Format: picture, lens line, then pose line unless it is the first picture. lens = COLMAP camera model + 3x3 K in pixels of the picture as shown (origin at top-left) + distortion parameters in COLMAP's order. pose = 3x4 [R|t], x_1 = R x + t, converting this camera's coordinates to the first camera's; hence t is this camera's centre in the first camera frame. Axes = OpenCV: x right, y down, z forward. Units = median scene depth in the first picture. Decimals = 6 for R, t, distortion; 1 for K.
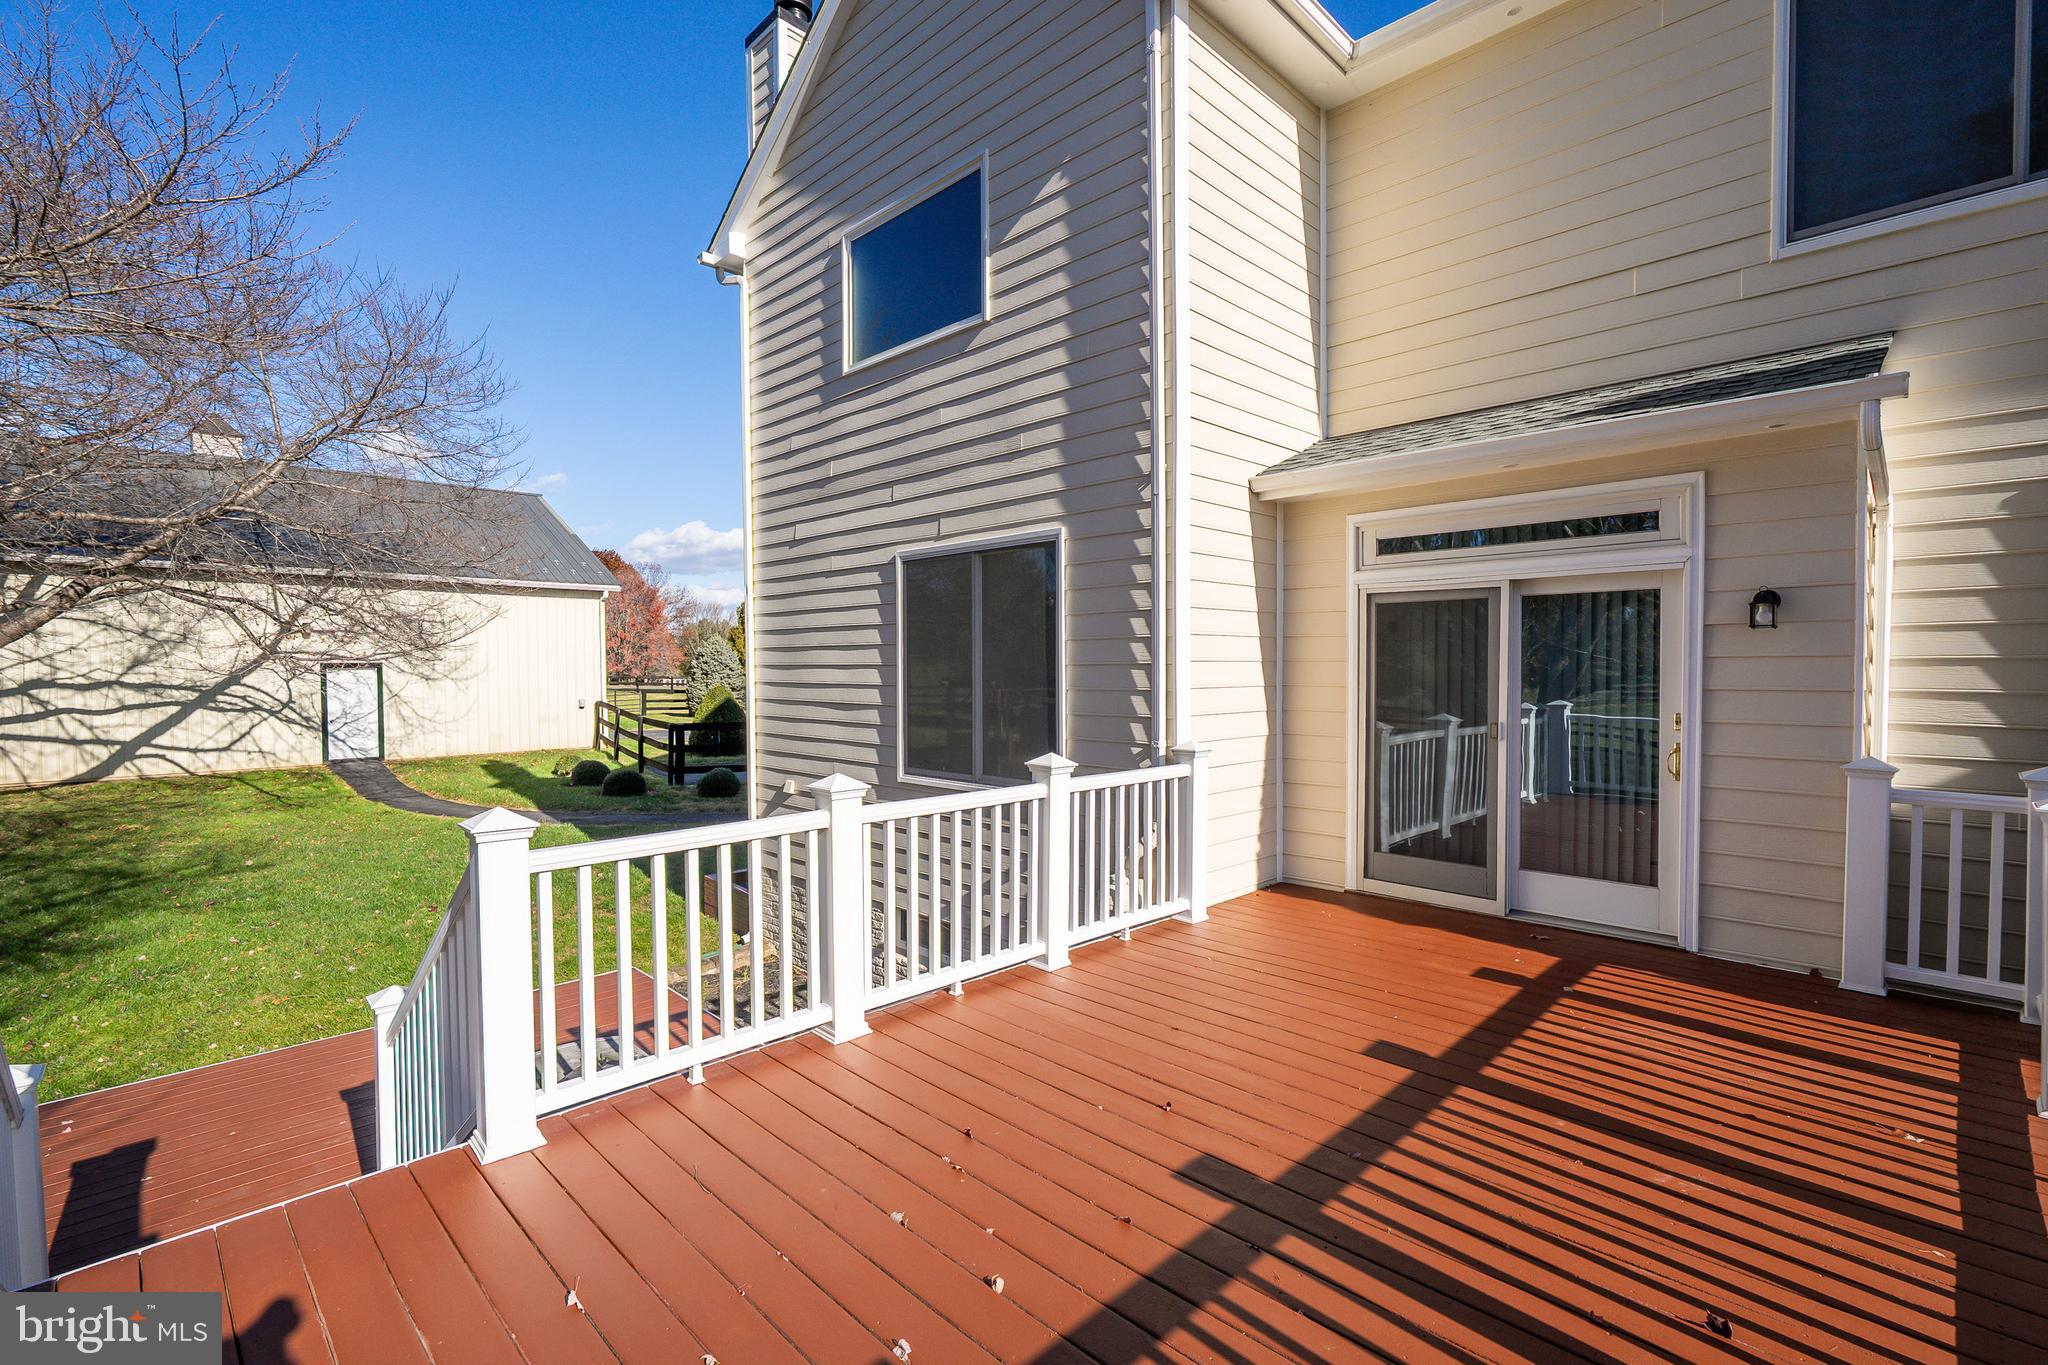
lens RADIAL K [[929.2, 0, 1034.5], [0, 929.2, 681.7], [0, 0, 1]] dist [0.001677, 0.001606]
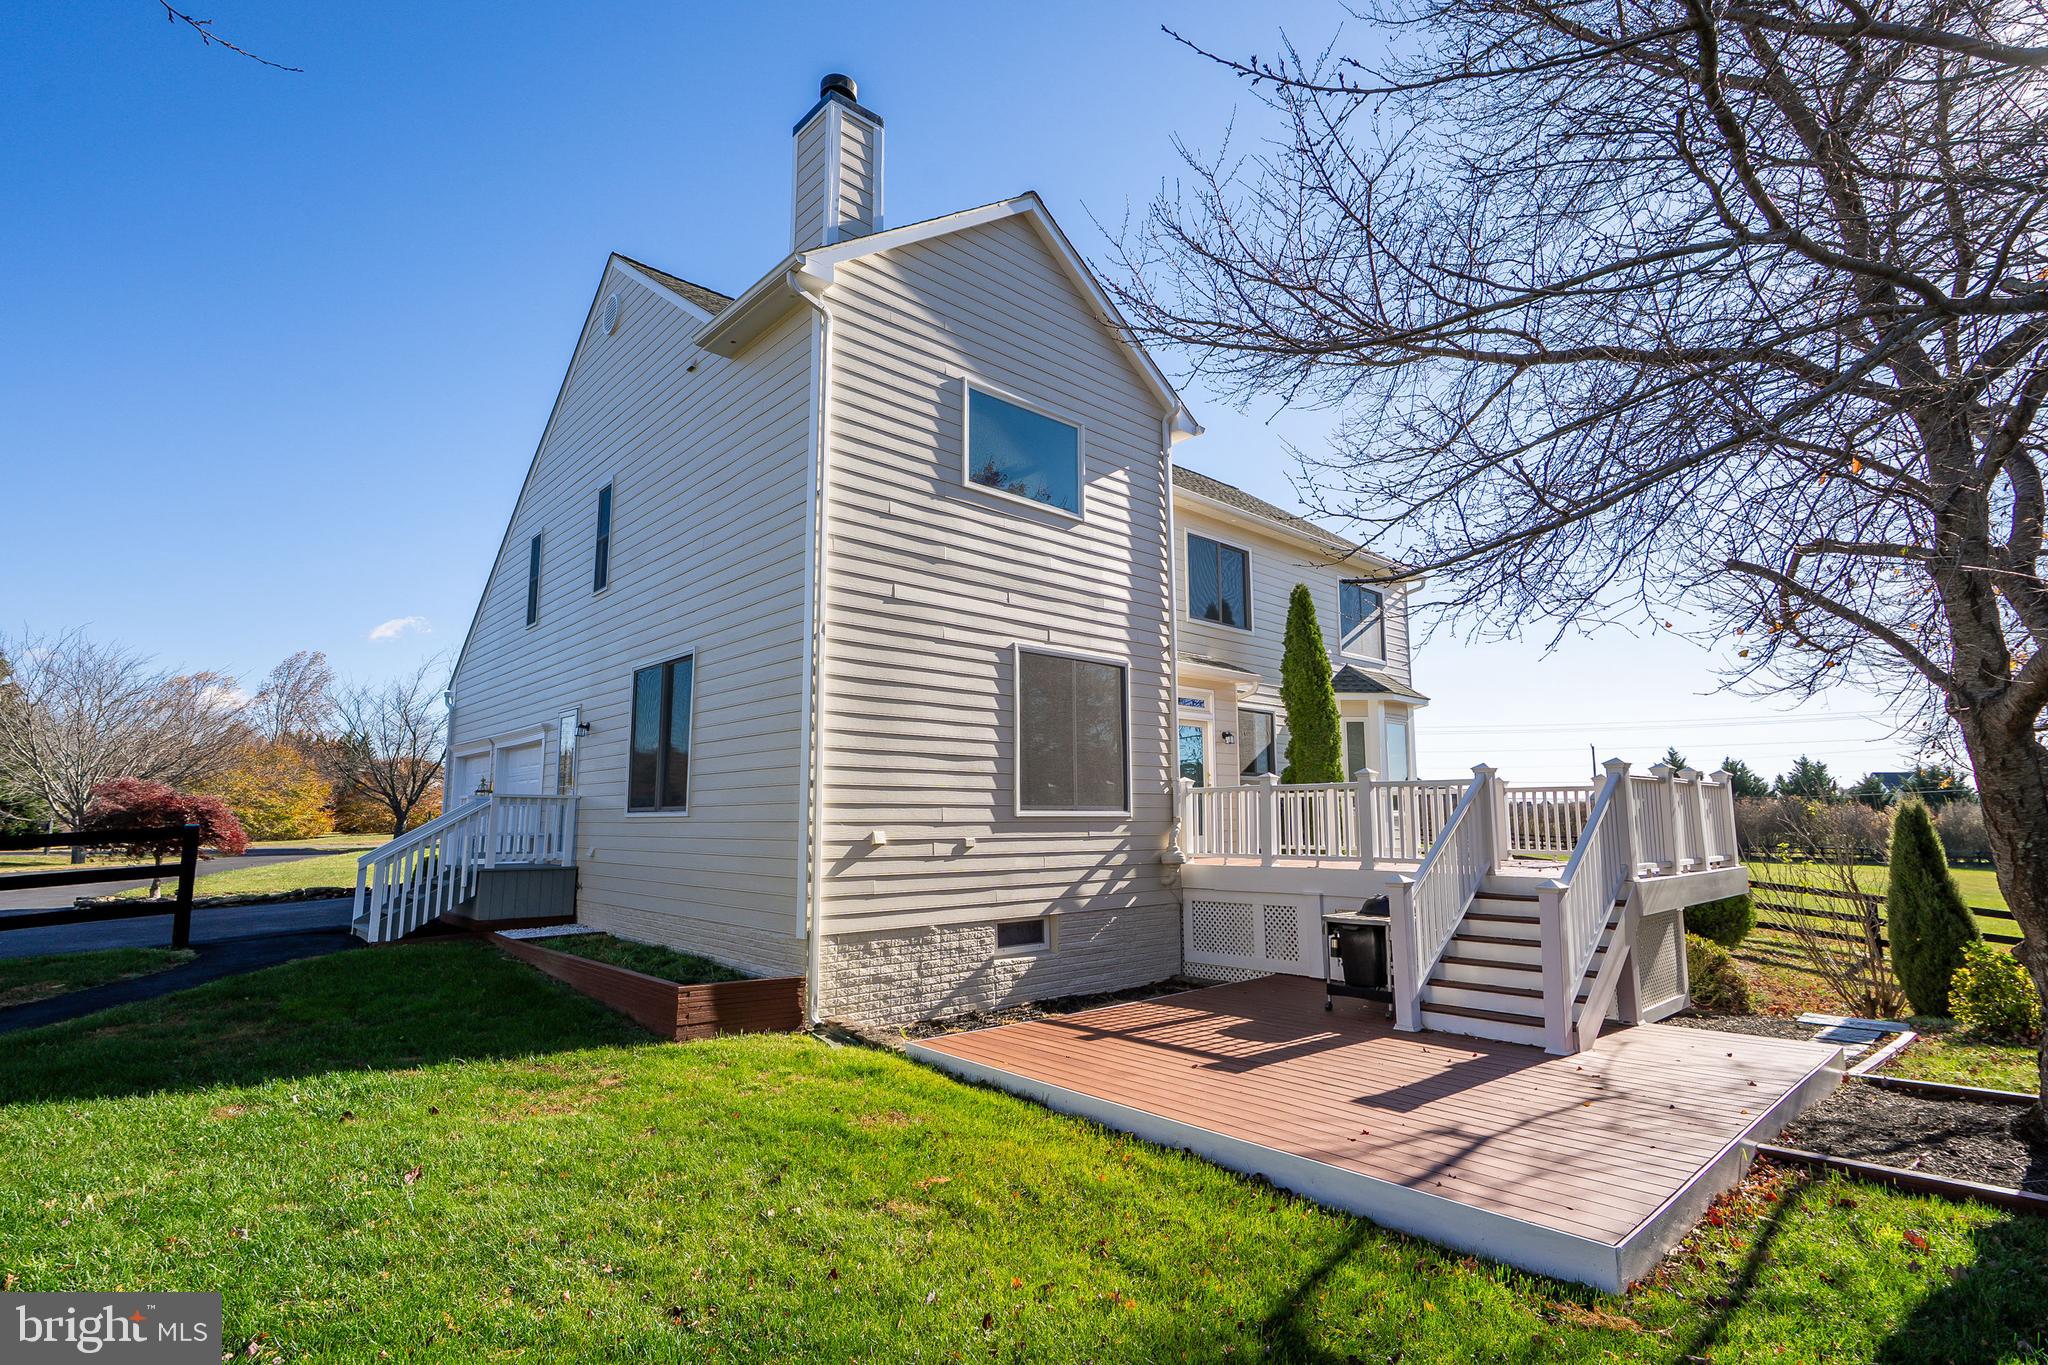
lens RADIAL K [[982.3, 0, 1023.2], [0, 982.3, 690.7], [0, 0, 1]] dist [-0.000268, 0.000345]
pose [[0.044603, 0.135743, 0.989740, -0.699123], [0.021438, 0.990367, -0.136796, 0.055623], [-0.998775, 0.027320, 0.041263, 0.425586]]
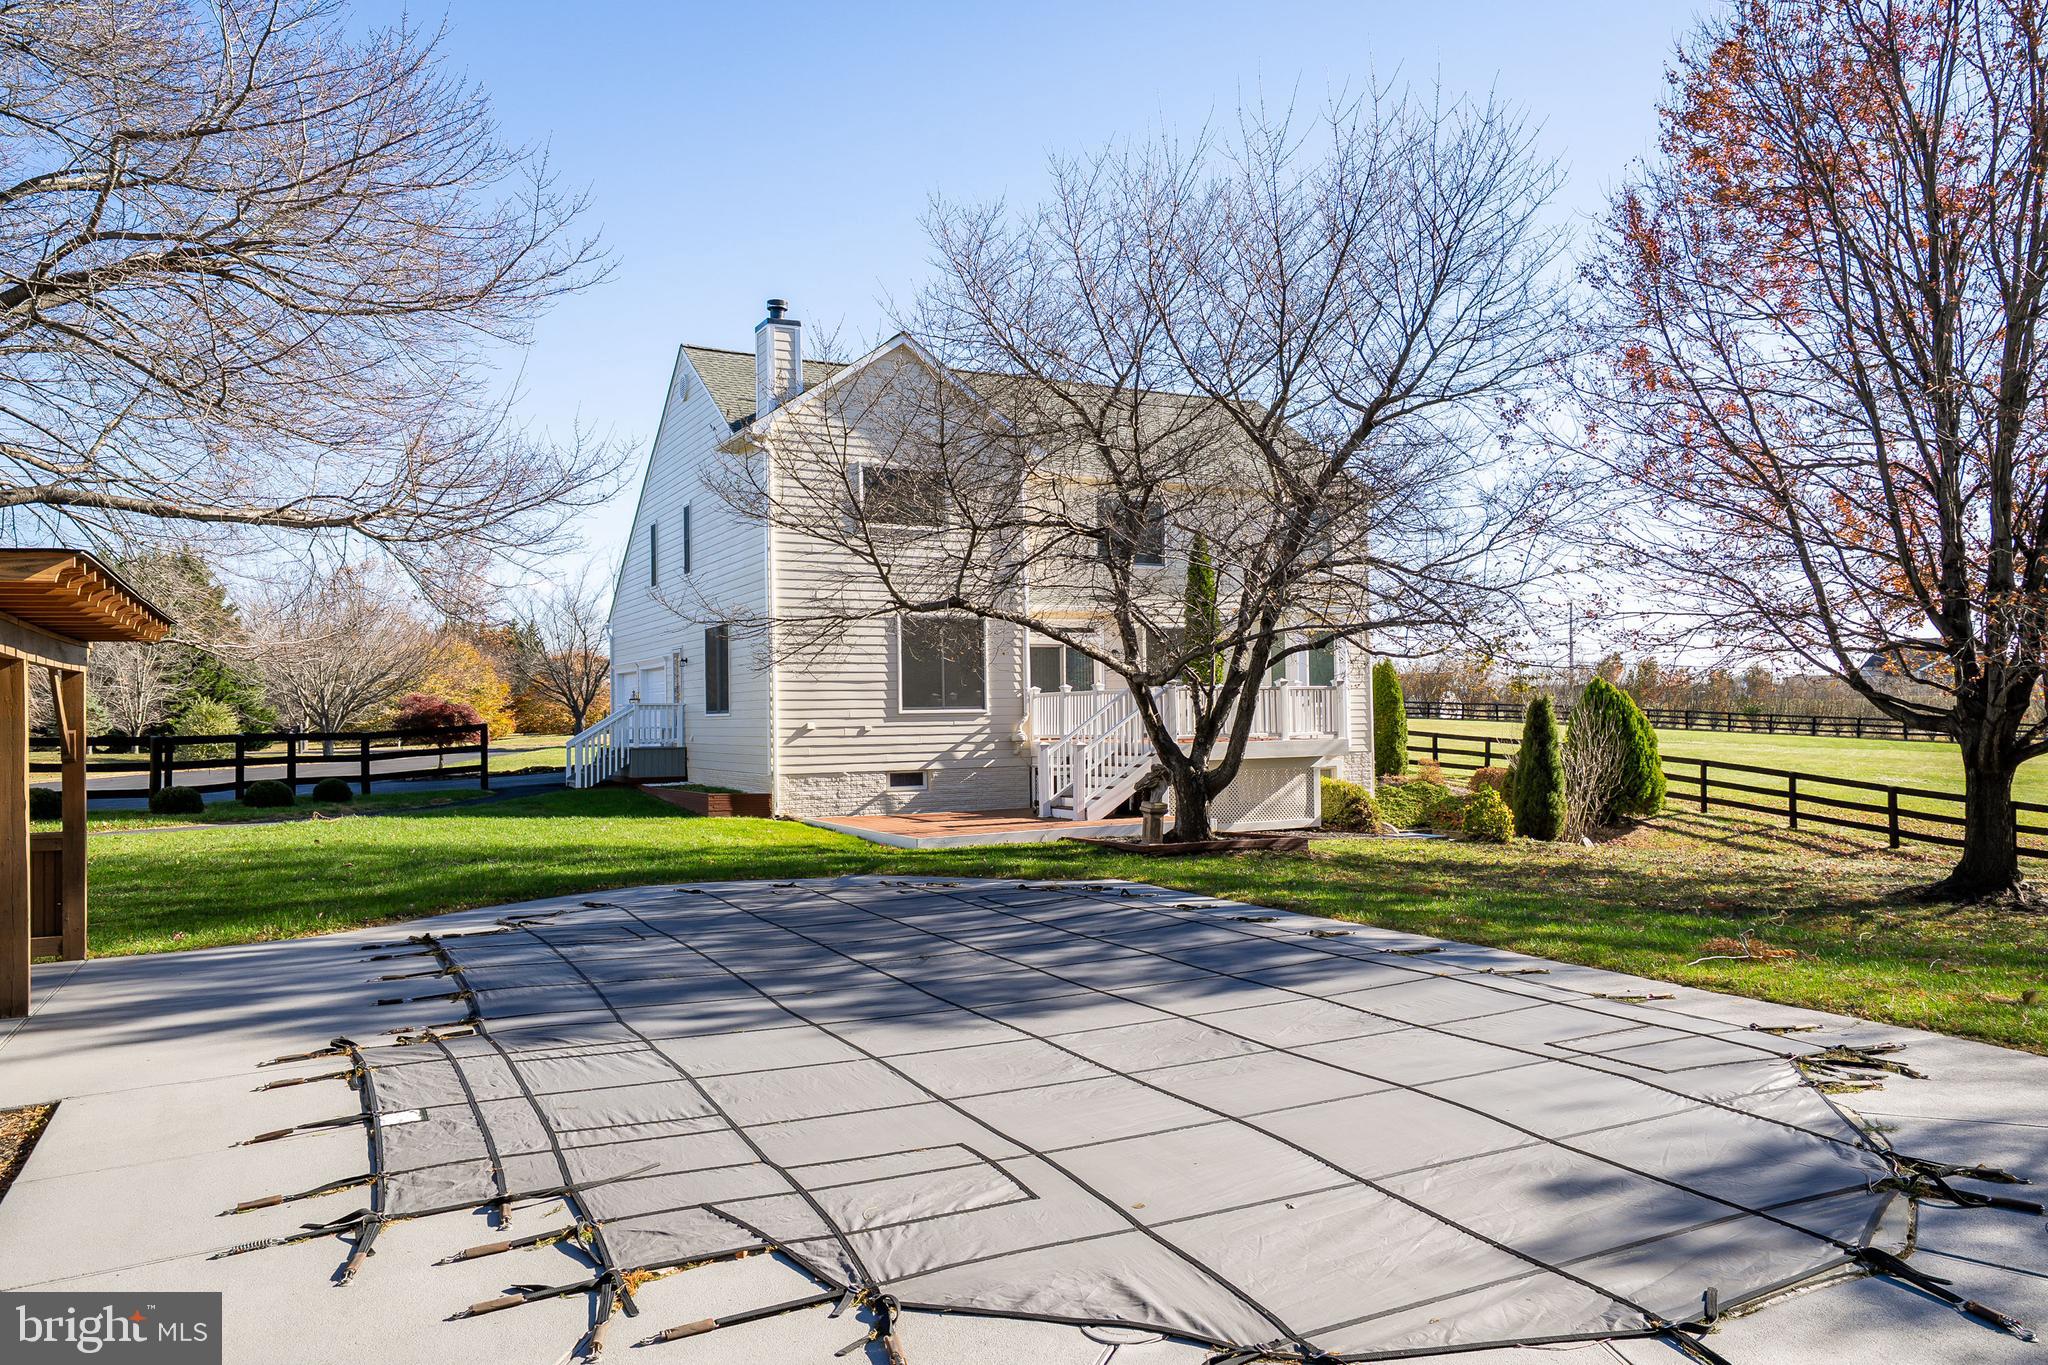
lens RADIAL K [[1383.7, 0, 1030.4], [0, 1383.7, 690.7], [0, 0, 1]] dist [0.002869, -0.000336]
pose [[0.283521, 0.017507, 0.958806, -1.519862], [0.032459, 0.999085, -0.027841, 0.071649], [-0.958417, 0.039016, 0.282693, -0.124471]]
